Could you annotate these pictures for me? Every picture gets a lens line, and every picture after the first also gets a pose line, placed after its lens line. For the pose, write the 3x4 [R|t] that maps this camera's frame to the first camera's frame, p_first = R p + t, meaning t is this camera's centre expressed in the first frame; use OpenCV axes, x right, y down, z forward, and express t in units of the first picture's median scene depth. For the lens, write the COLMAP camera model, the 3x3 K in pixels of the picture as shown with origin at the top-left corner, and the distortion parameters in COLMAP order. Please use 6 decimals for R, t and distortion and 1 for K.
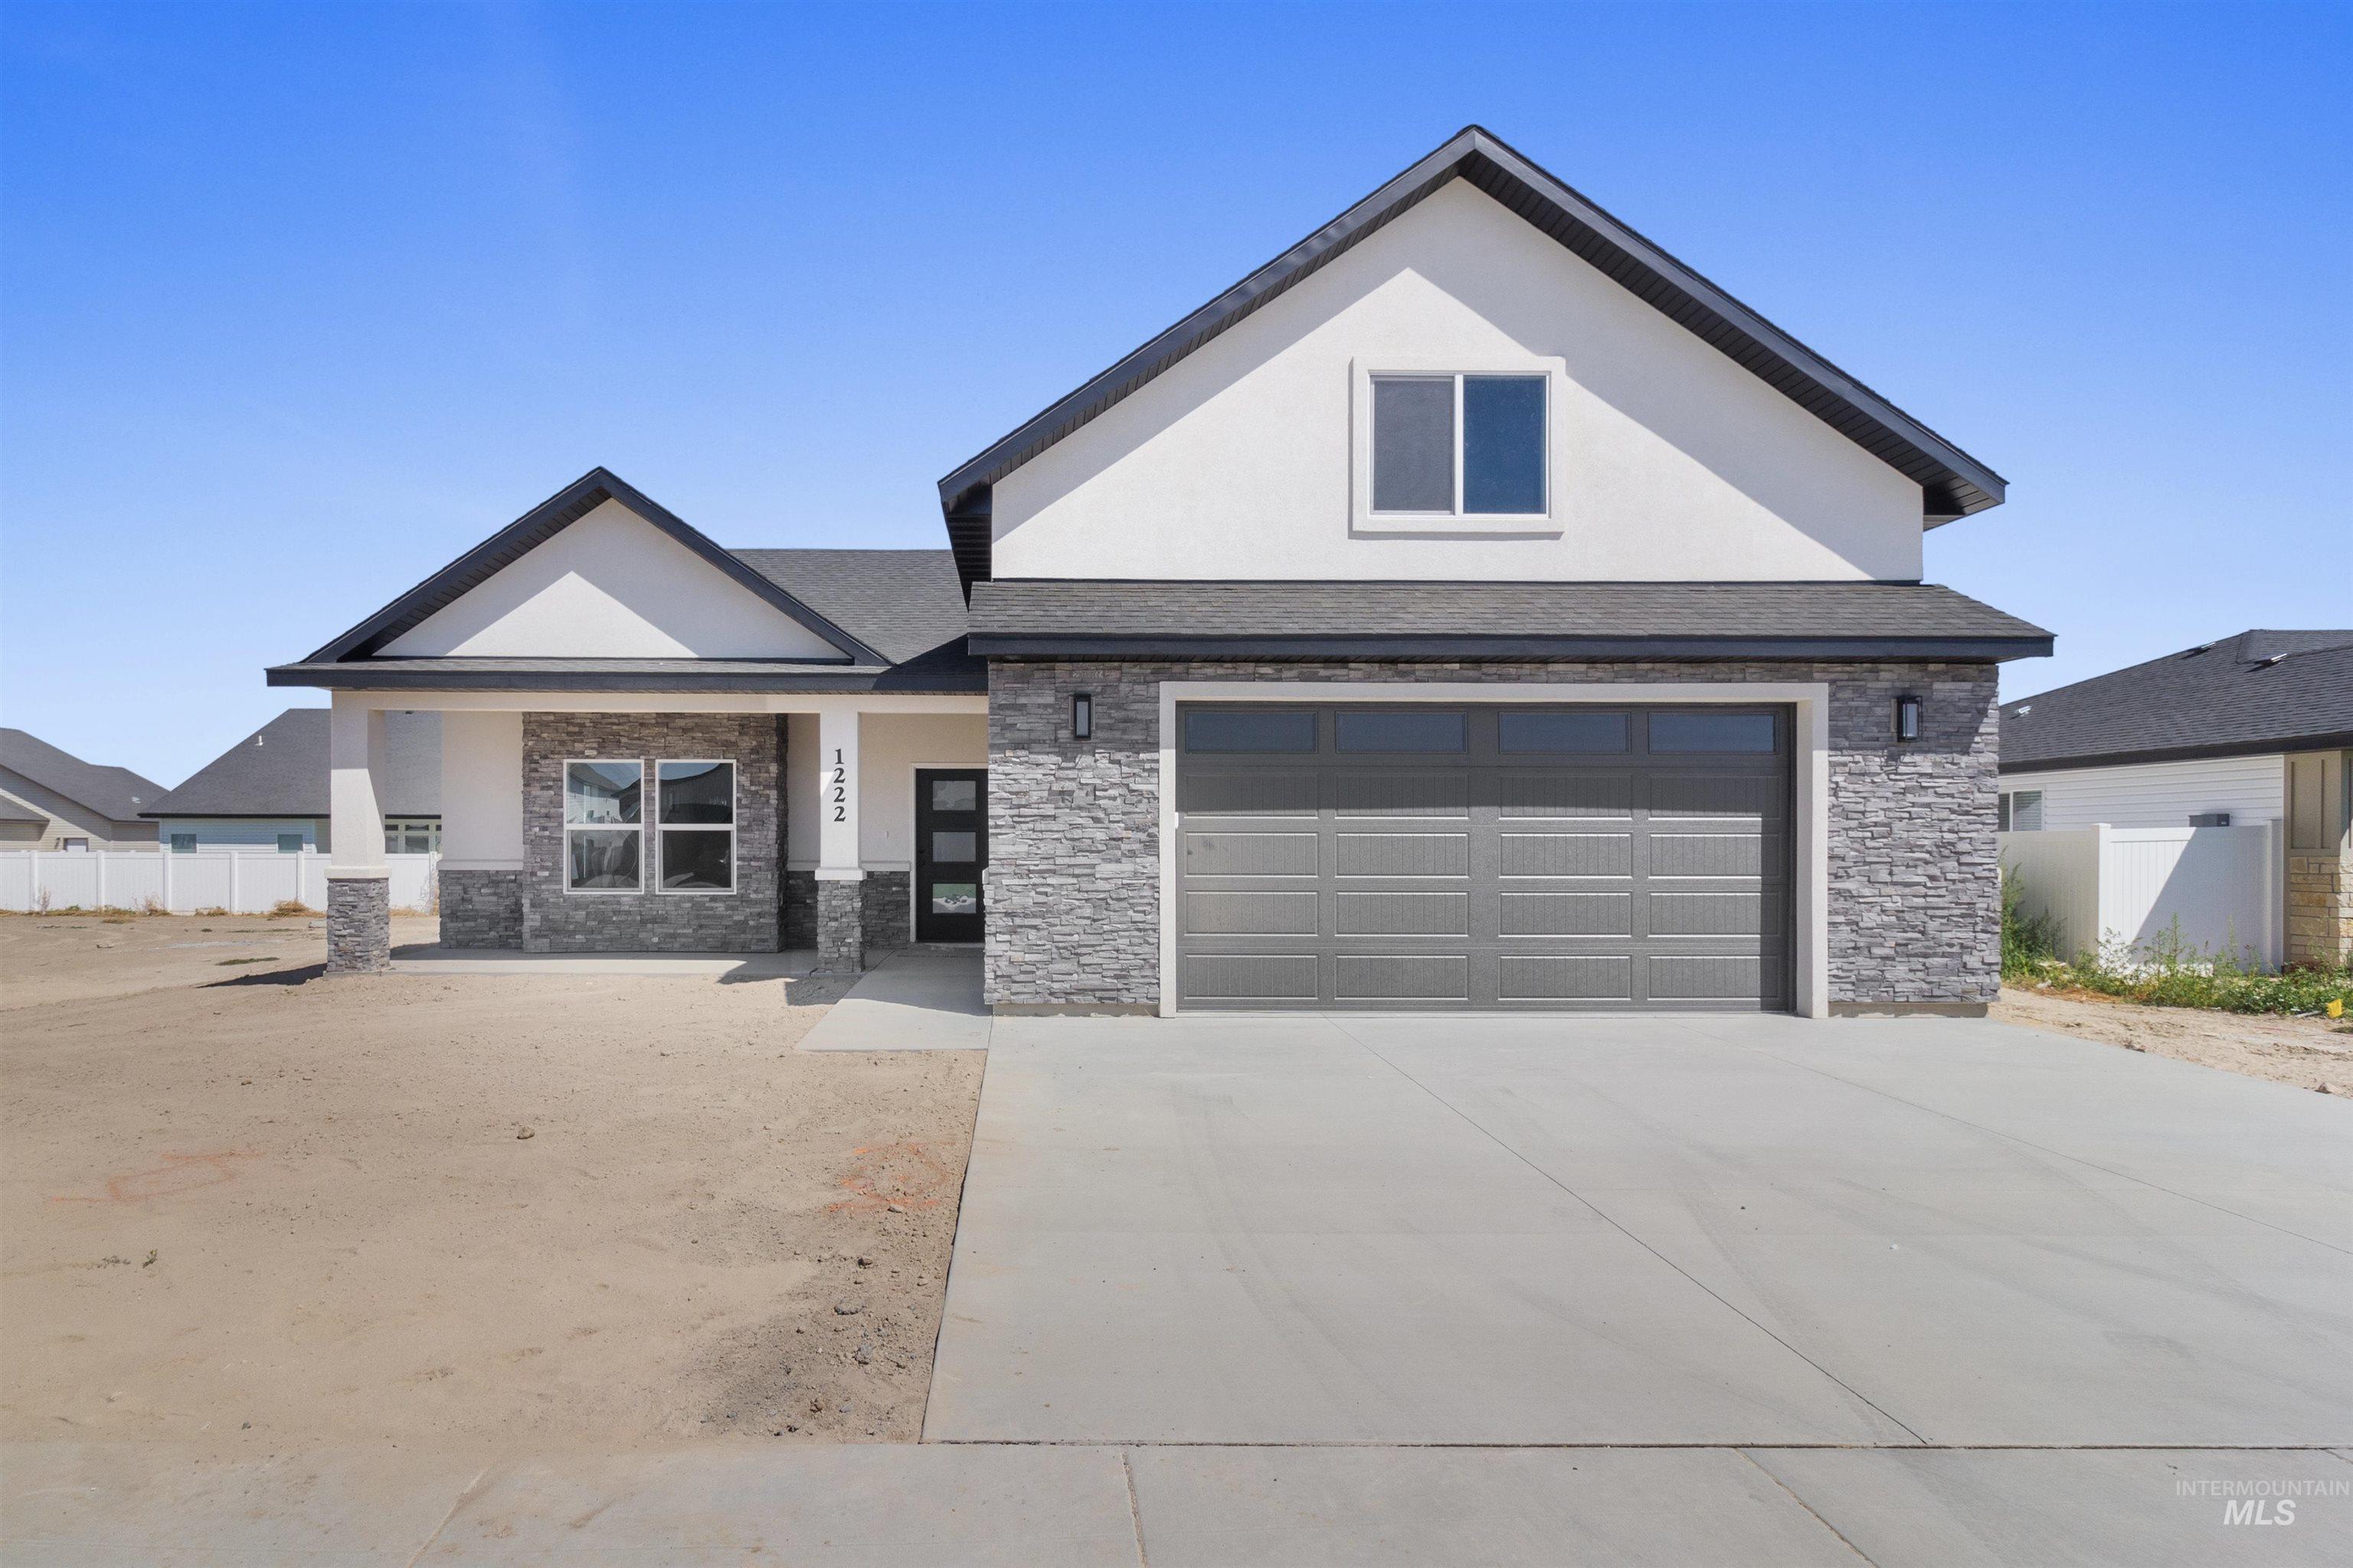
lens RADIAL K [[1288.4, 0, 1063.7], [0, 1288.4, 861.5], [0, 0, 1]] dist [-0.011267, 0.002704]
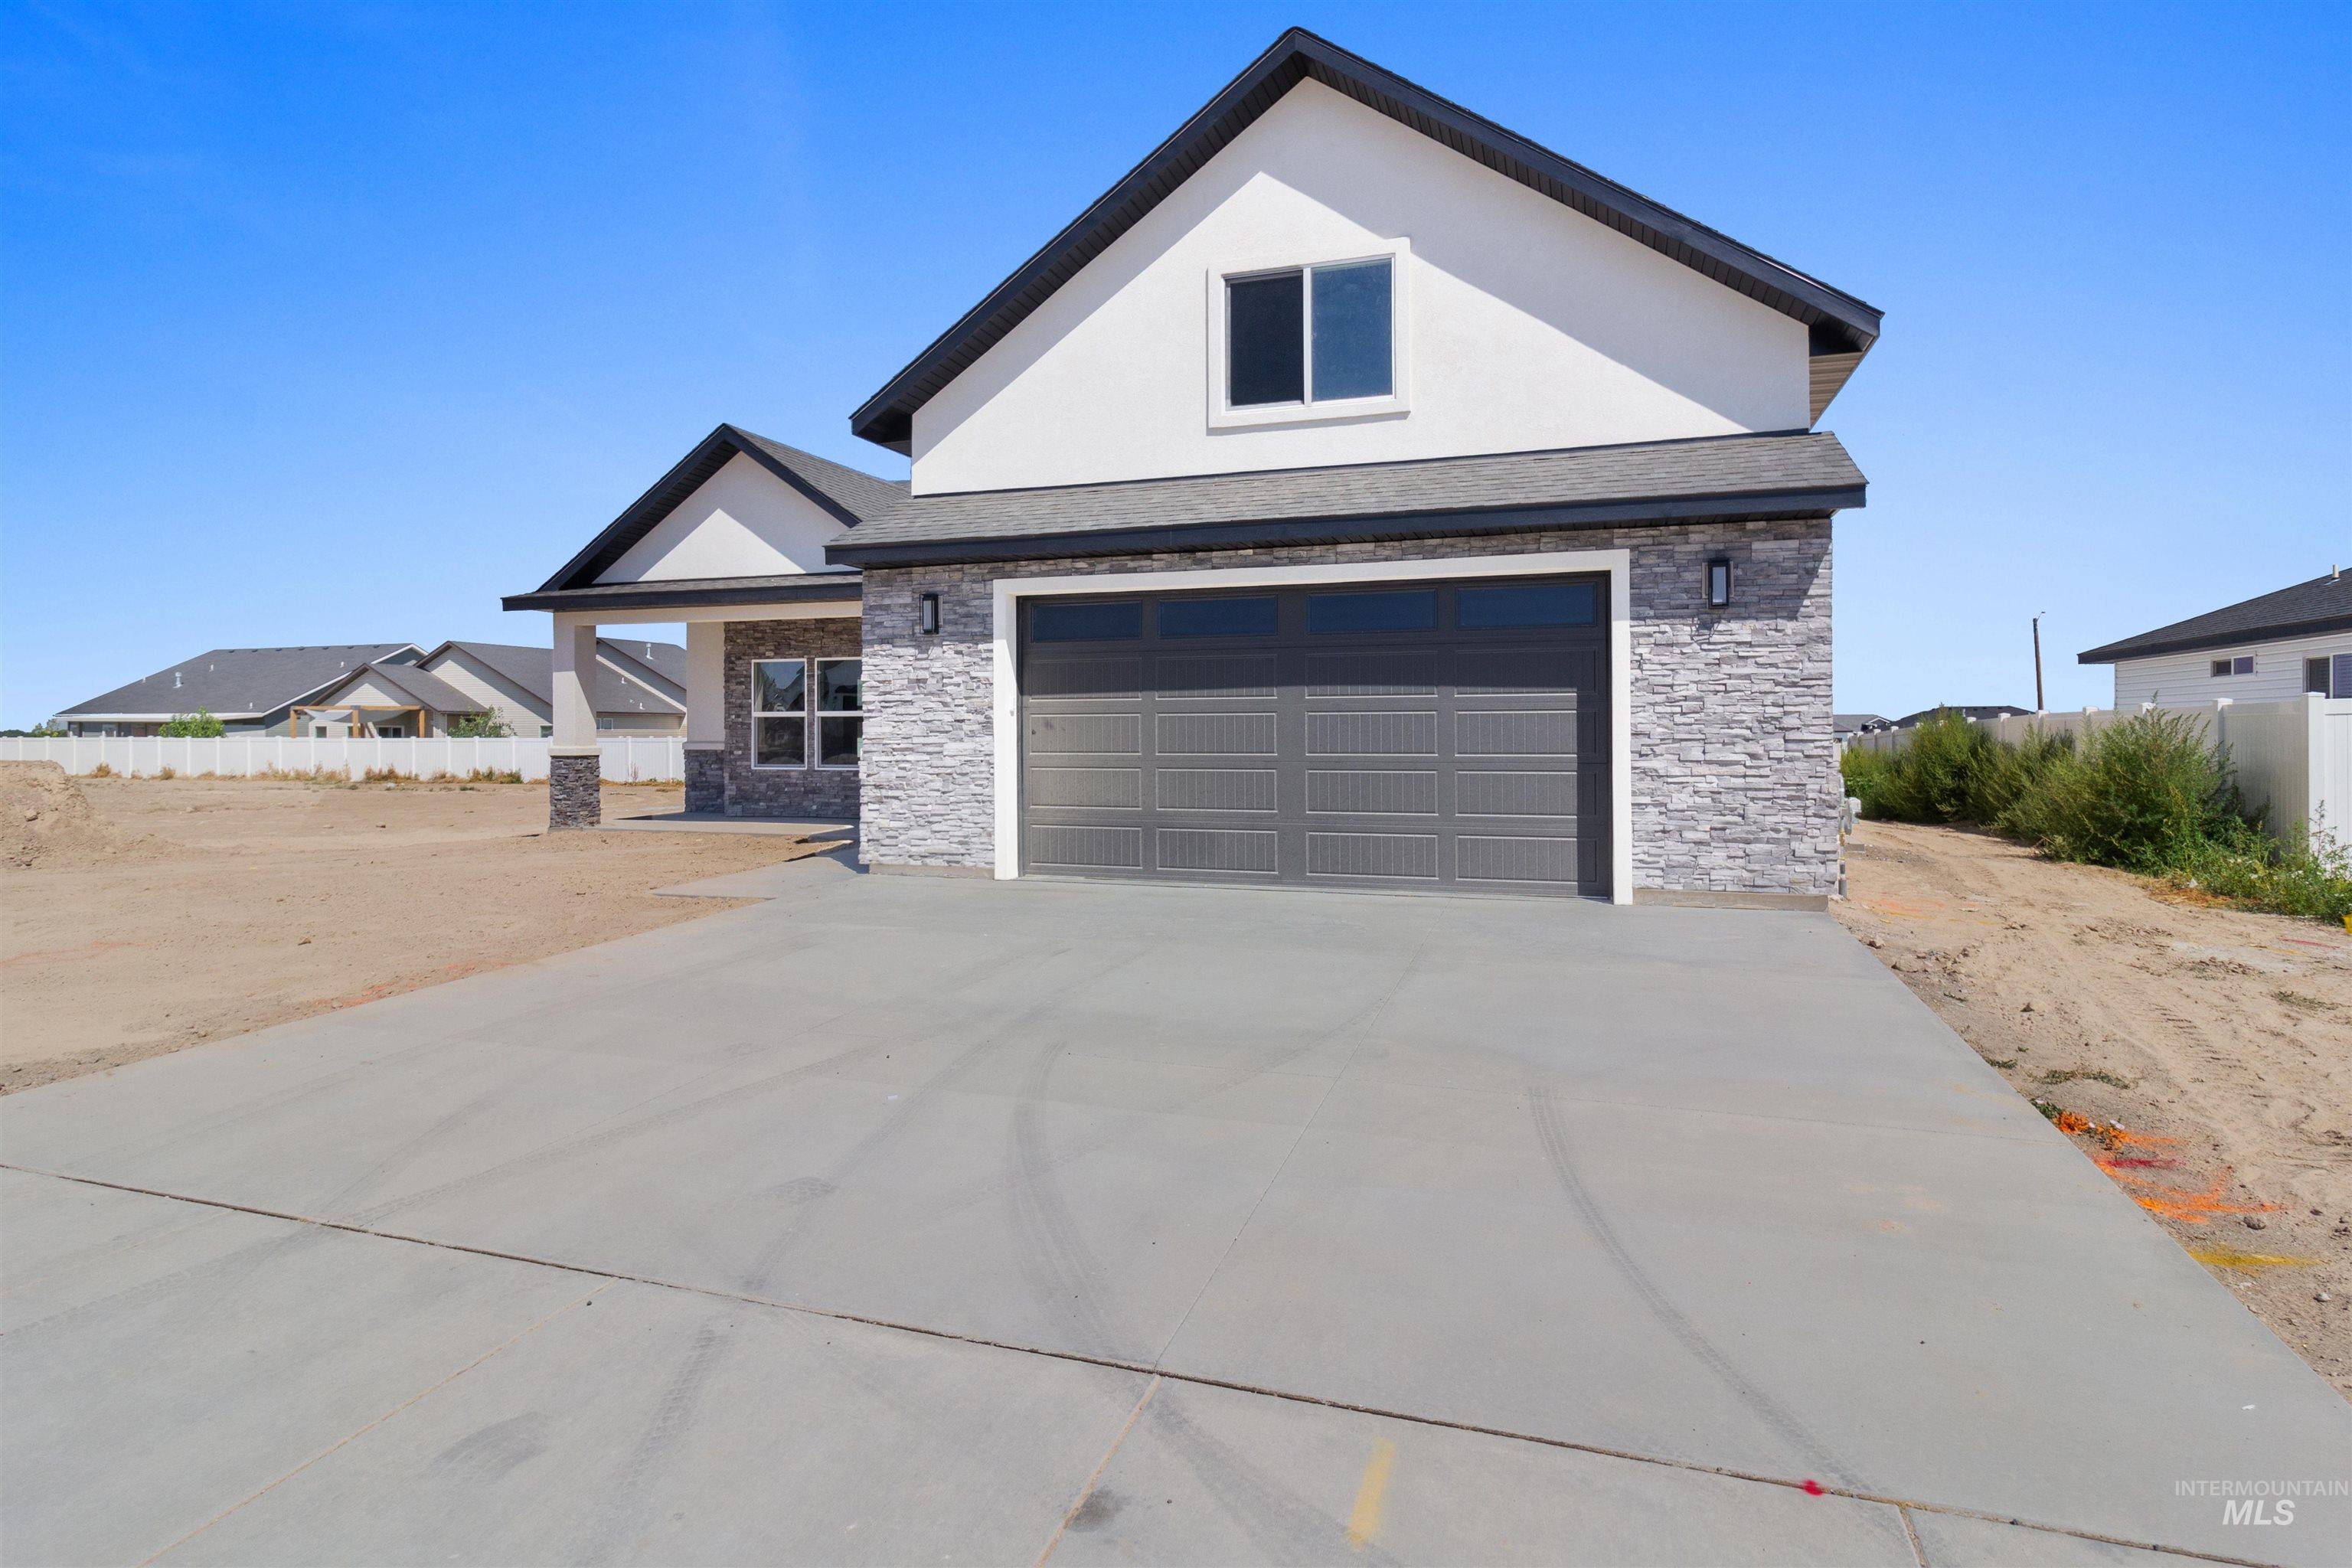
lens RADIAL K [[1210.2, 0, 1216.3], [0, 1210.2, 737.0], [0, 0, 1]] dist [-0.019898, -0.002494]
pose [[0.948863, -0.003631, -0.315667, 0.573758], [0.001887, 0.999981, -0.005829, 0.003346], [0.315682, 0.004935, 0.948852, 0.064124]]
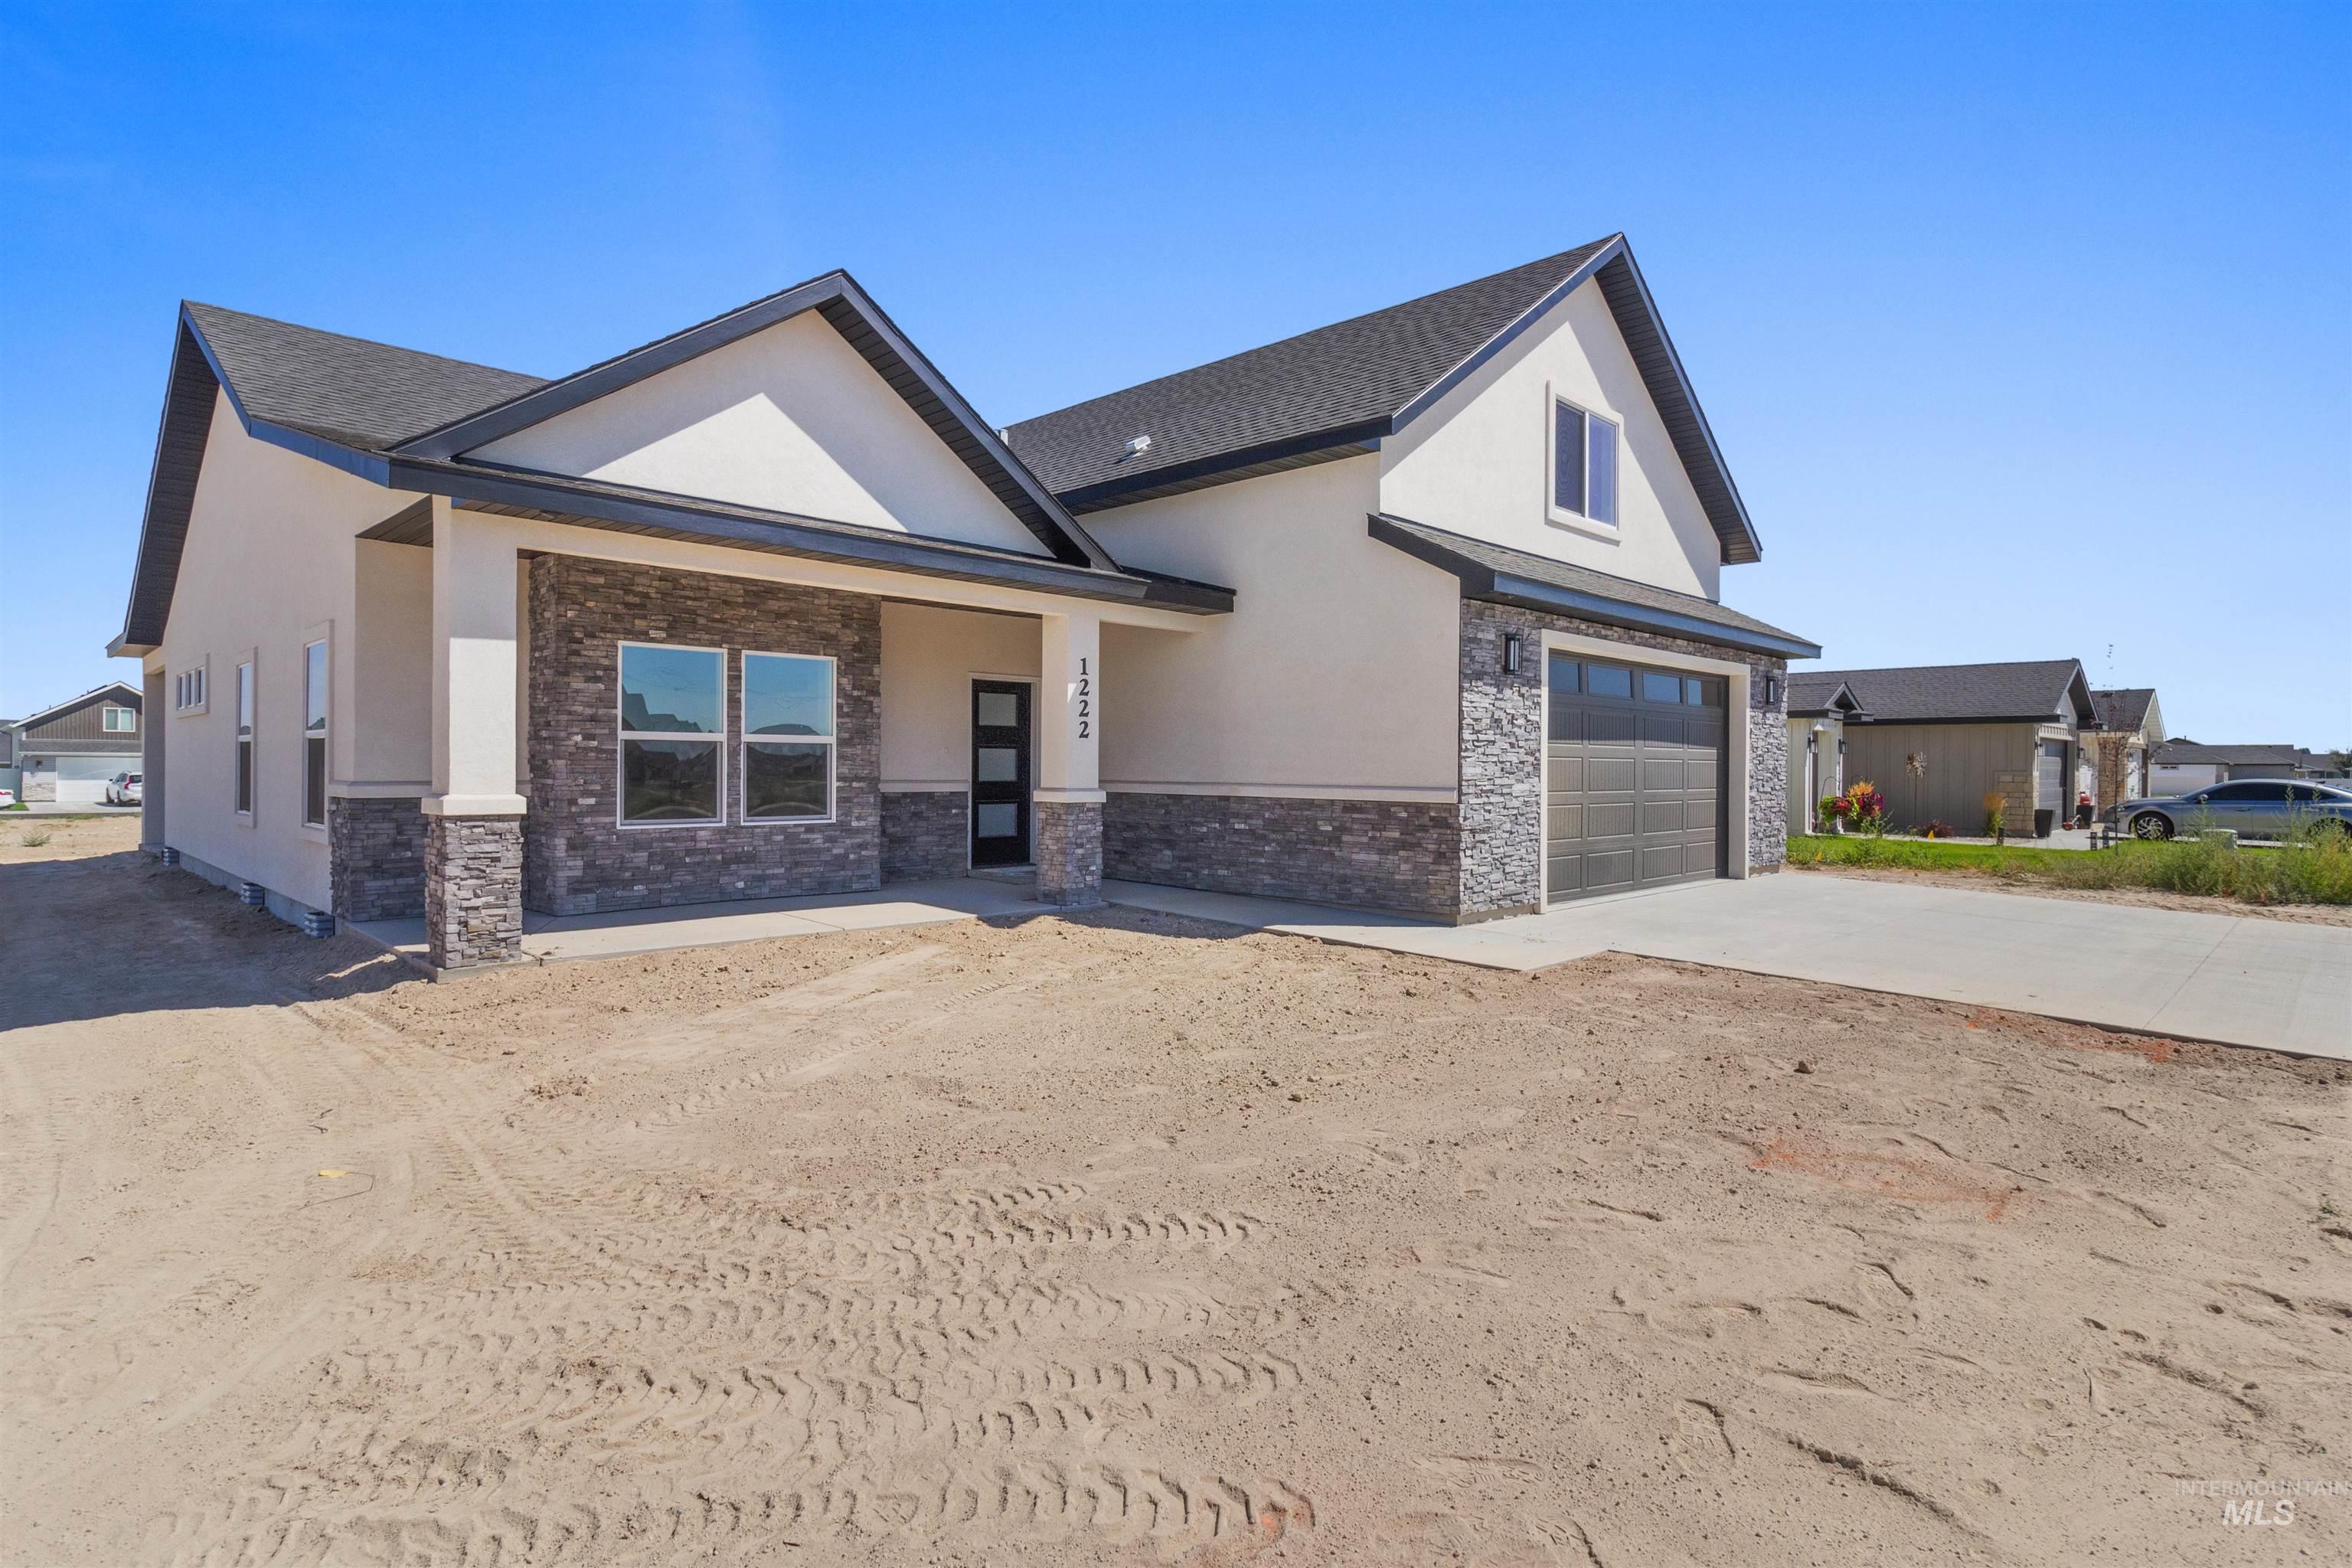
lens RADIAL K [[1210.2, 0, 1176.2], [0, 1210.2, 775.2], [0, 0, 1]] dist [-0.019898, -0.002494]
pose [[0.709491, -0.002639, 0.704710, -0.915614], [0.001019, 0.999996, 0.002720, -0.008857], [-0.704714, -0.001212, 0.709491, 0.440203]]
